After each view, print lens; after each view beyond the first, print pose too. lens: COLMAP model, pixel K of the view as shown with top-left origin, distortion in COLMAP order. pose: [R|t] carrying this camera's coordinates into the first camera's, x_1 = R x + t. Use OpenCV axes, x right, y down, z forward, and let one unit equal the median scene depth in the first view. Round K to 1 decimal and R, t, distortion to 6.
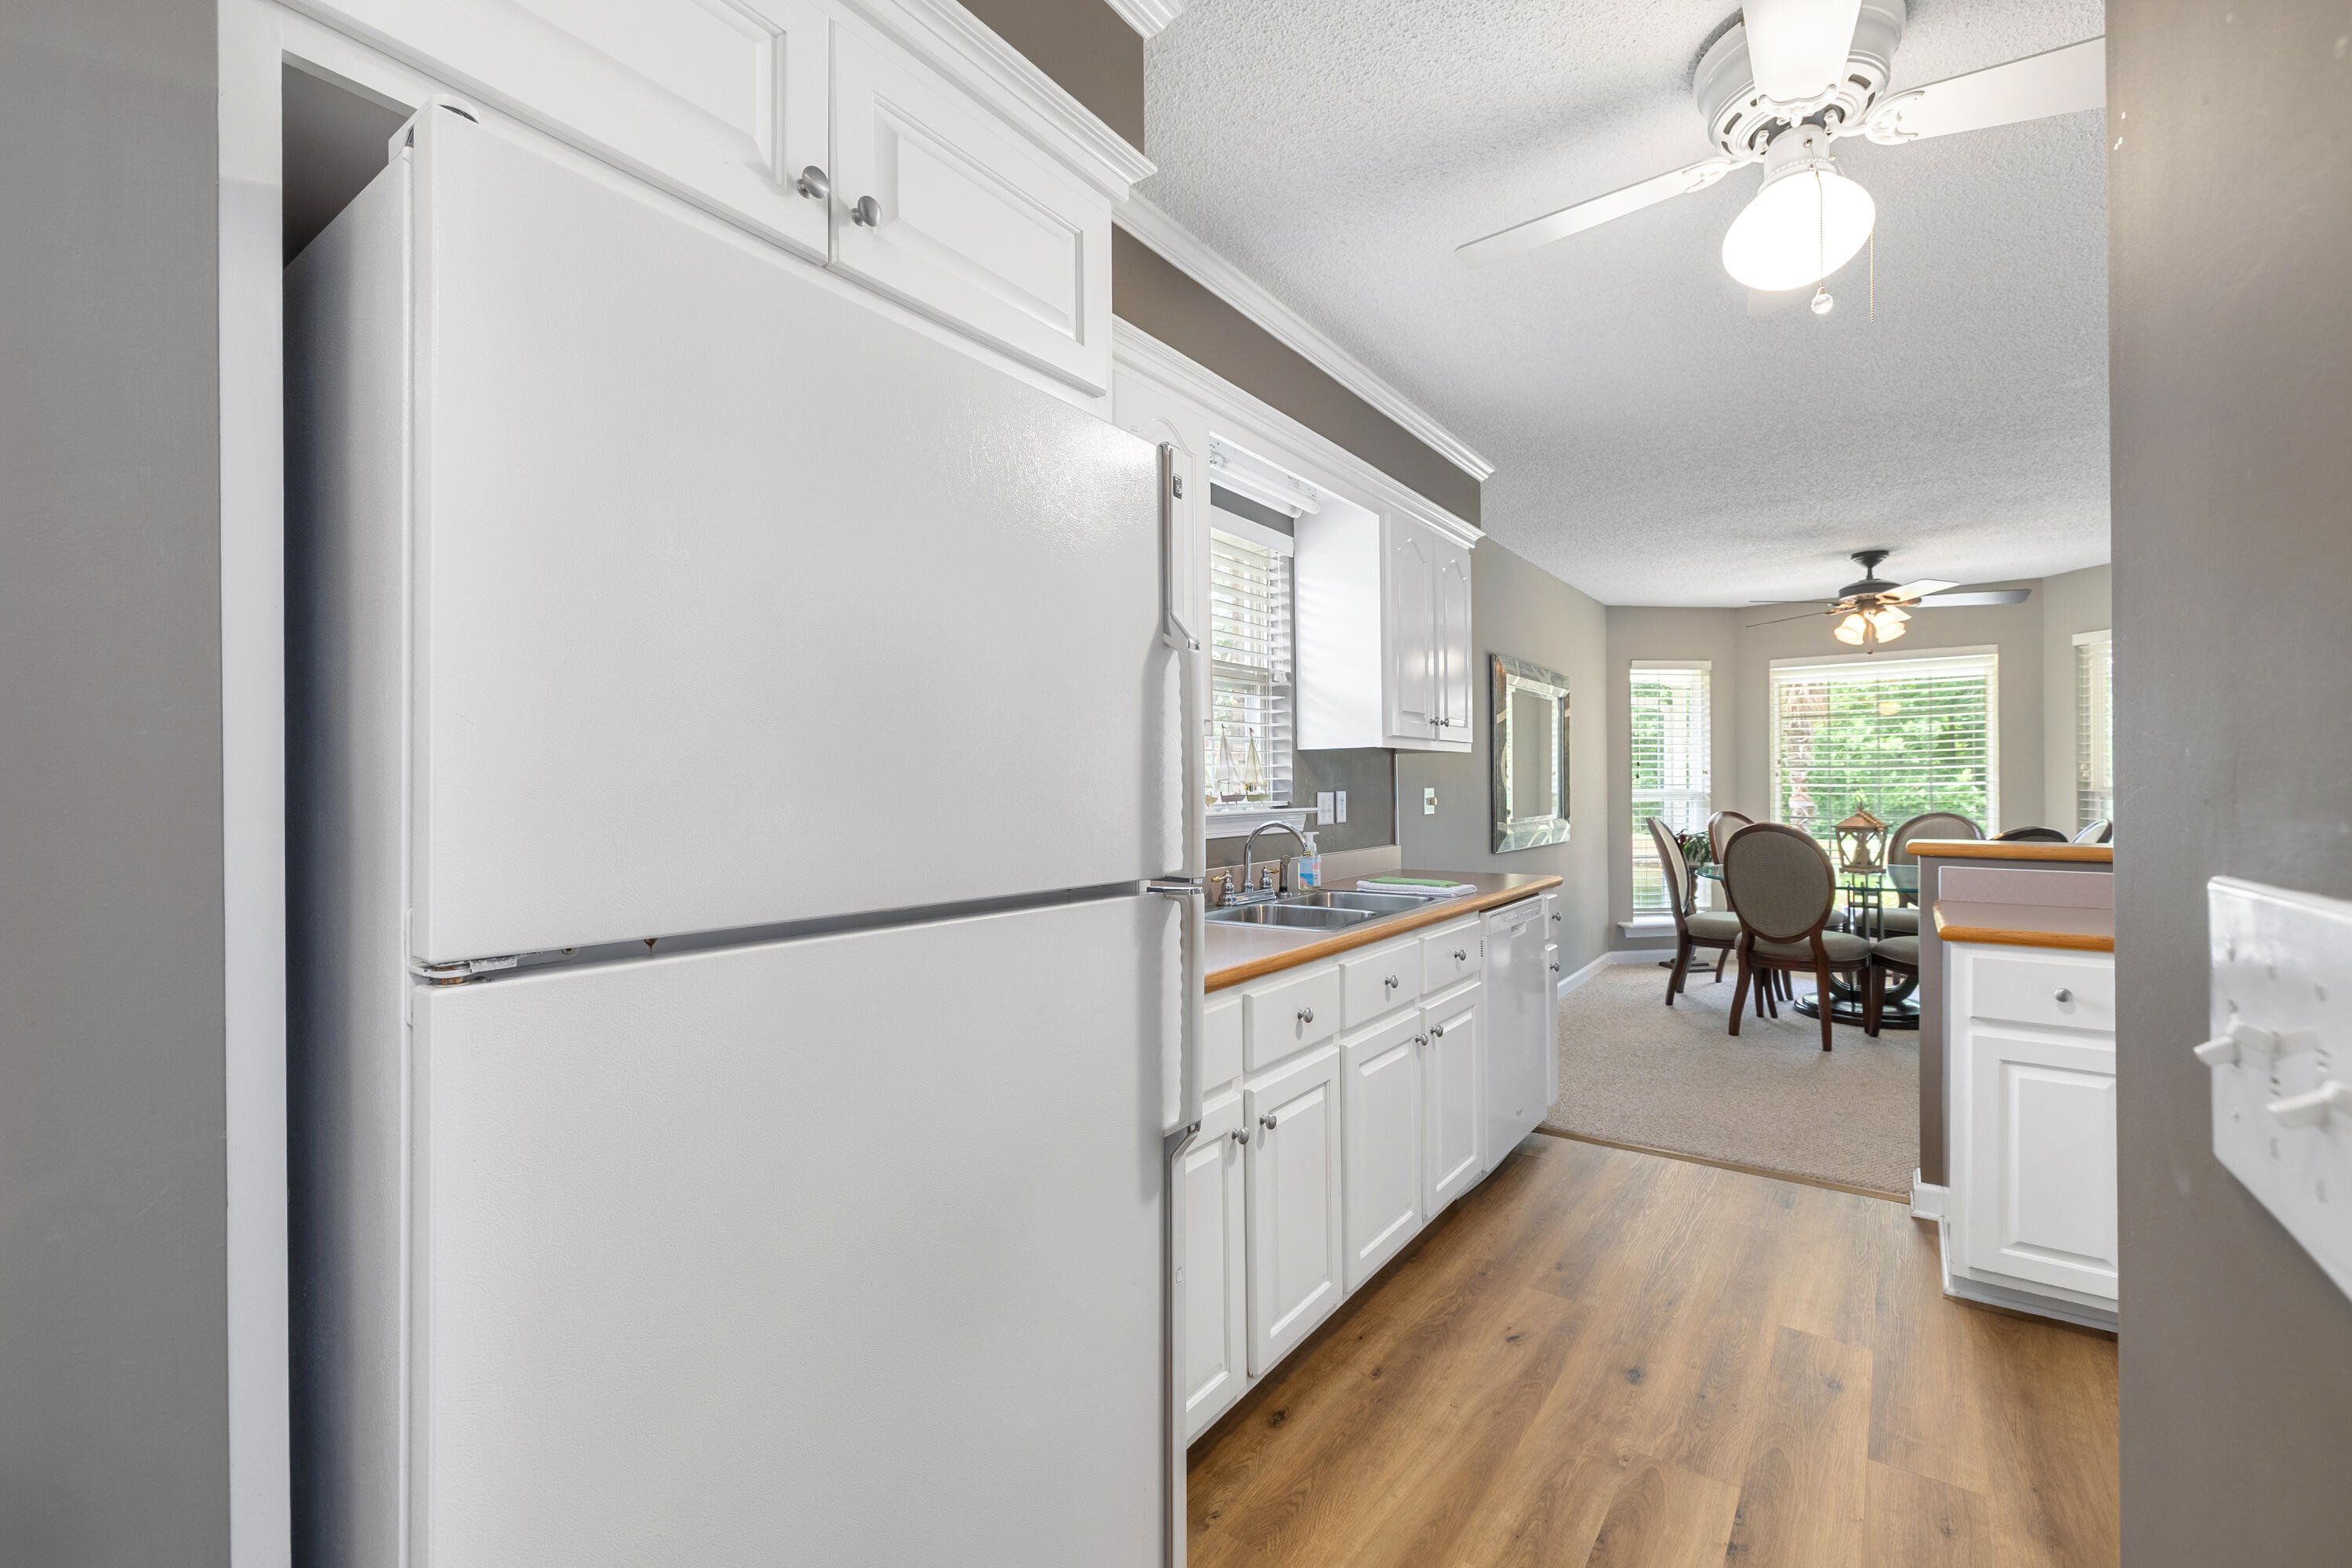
lens RADIAL K [[1014.0, 0, 1178.5], [0, 1014.0, 784.2], [0, 0, 1]] dist [-0.000501, 0.000004]
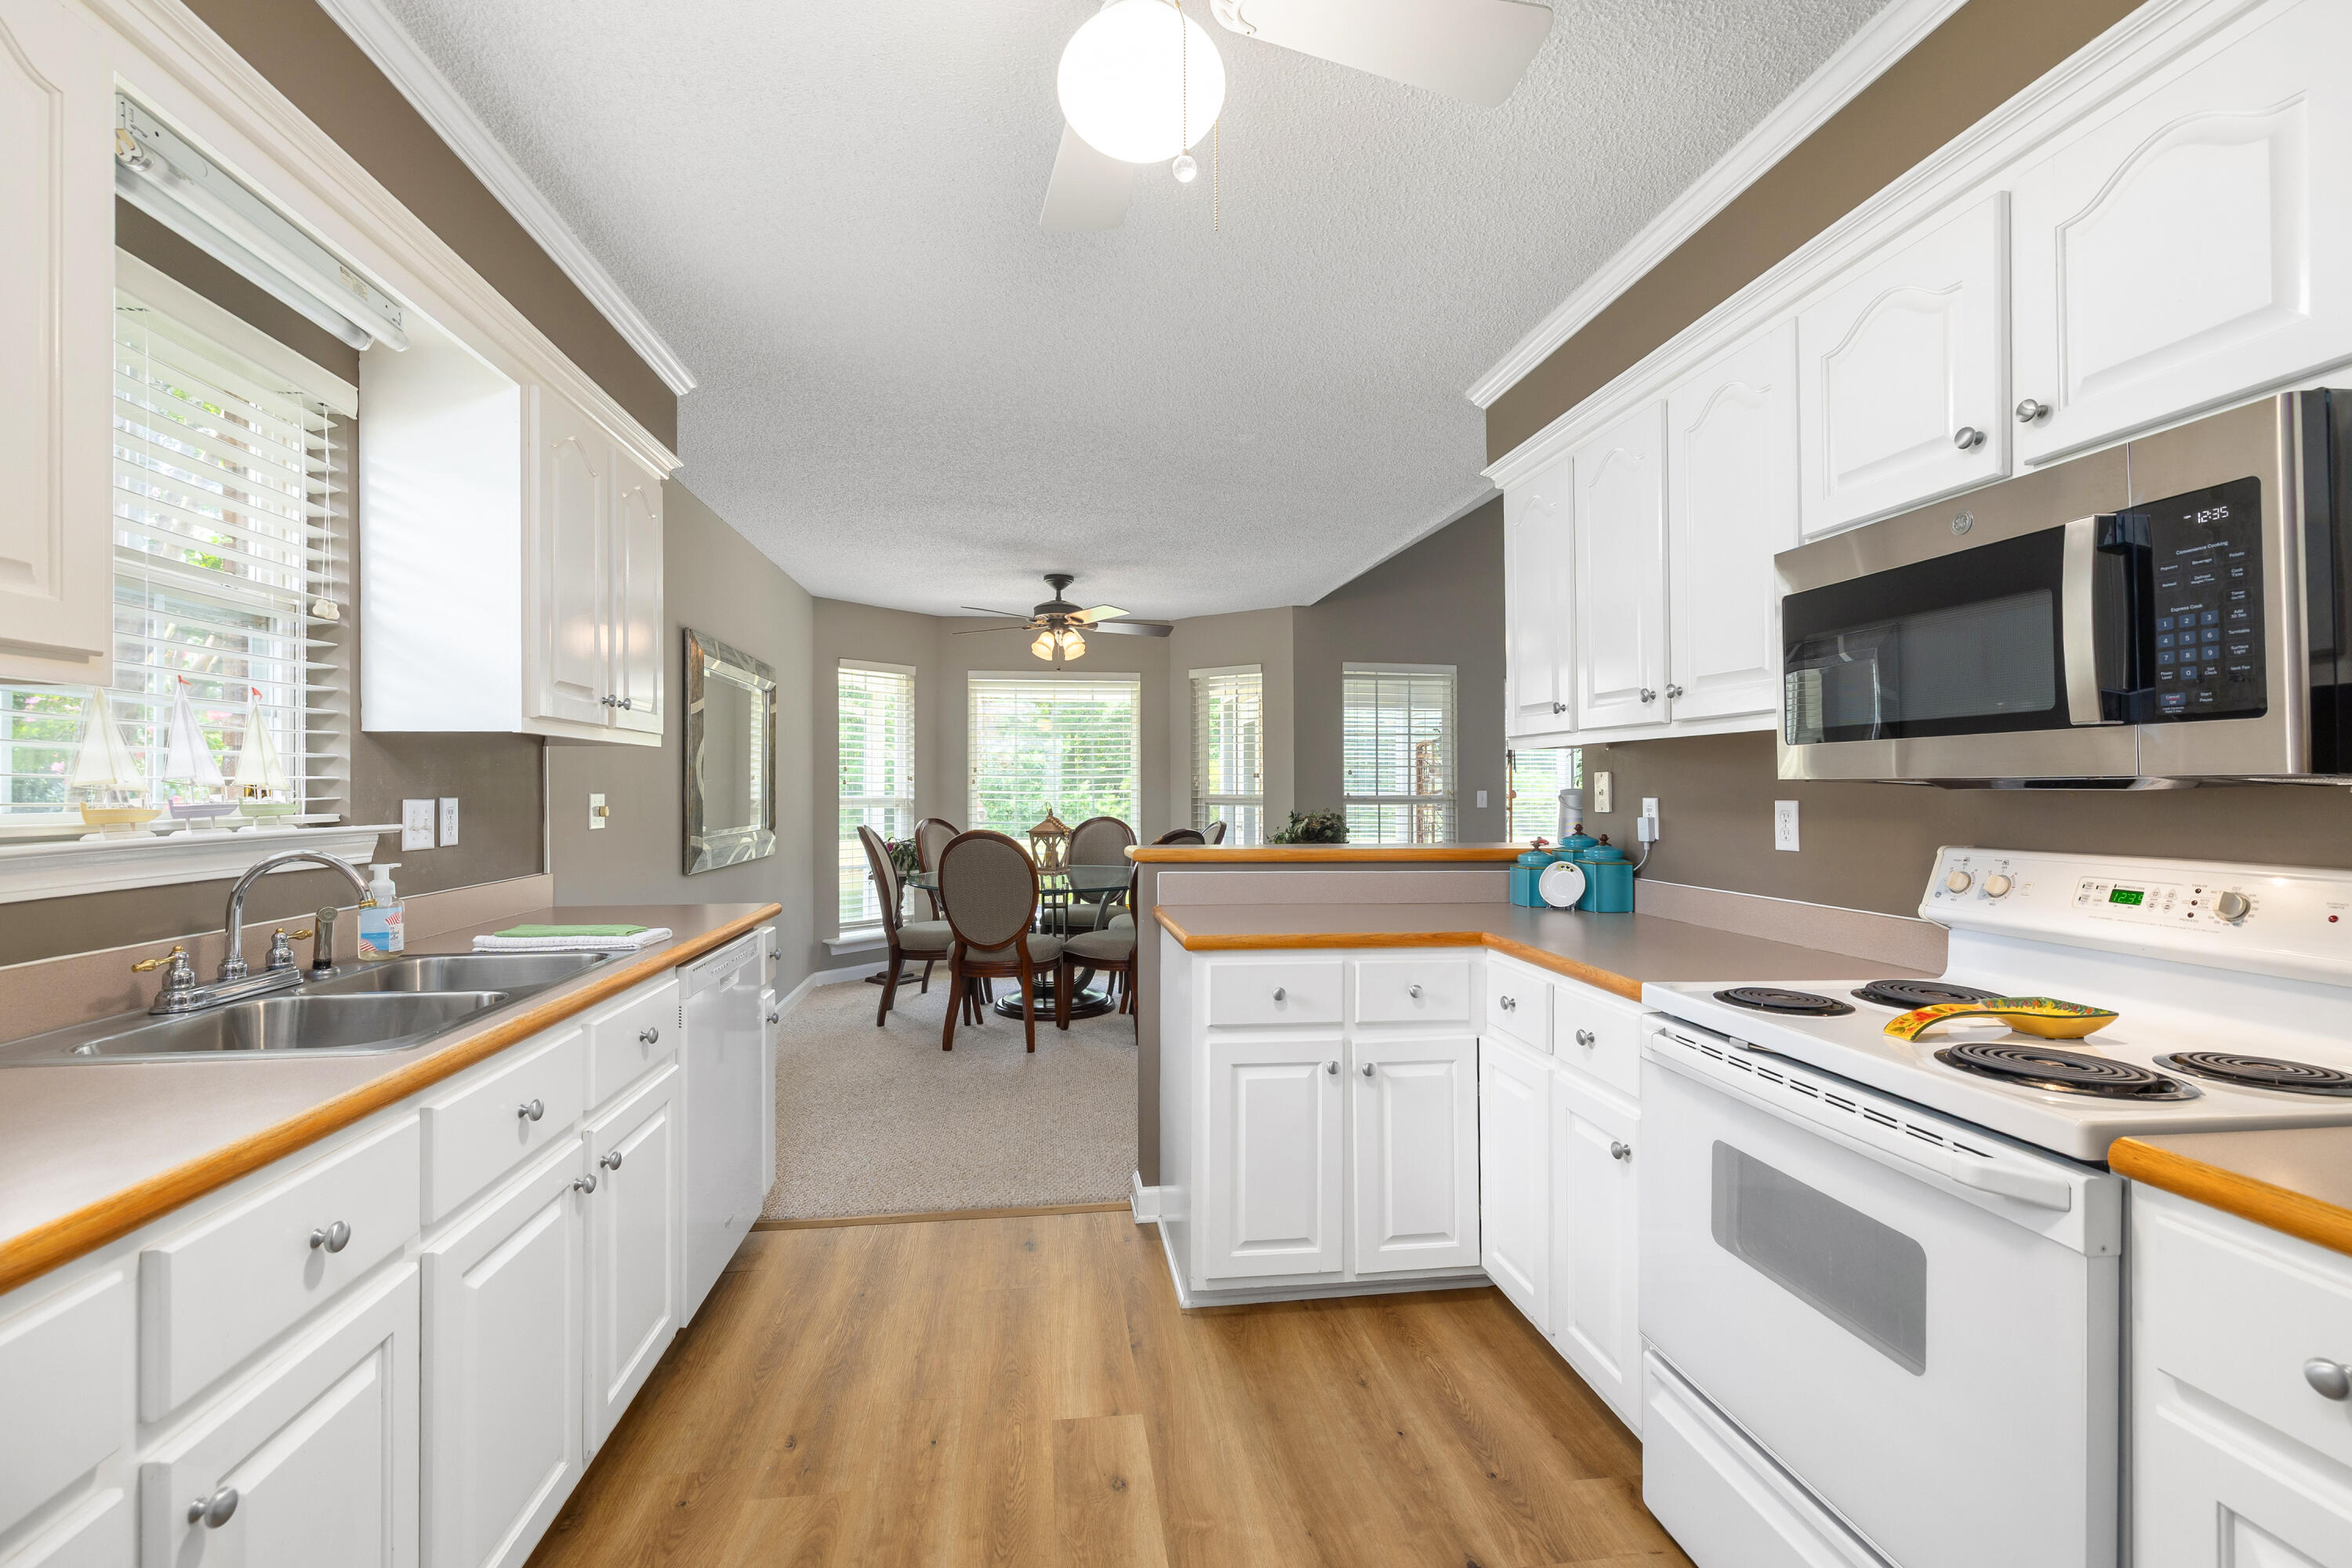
lens RADIAL K [[1014.0, 0, 1185.0], [0, 1014.0, 782.7], [0, 0, 1]] dist [-0.000501, 0.000004]
pose [[0.717124, 0.010911, 0.696860, 0.049236], [-0.005640, 0.999936, -0.009853, 0.000871], [-0.696923, 0.003136, 0.717139, 0.216811]]
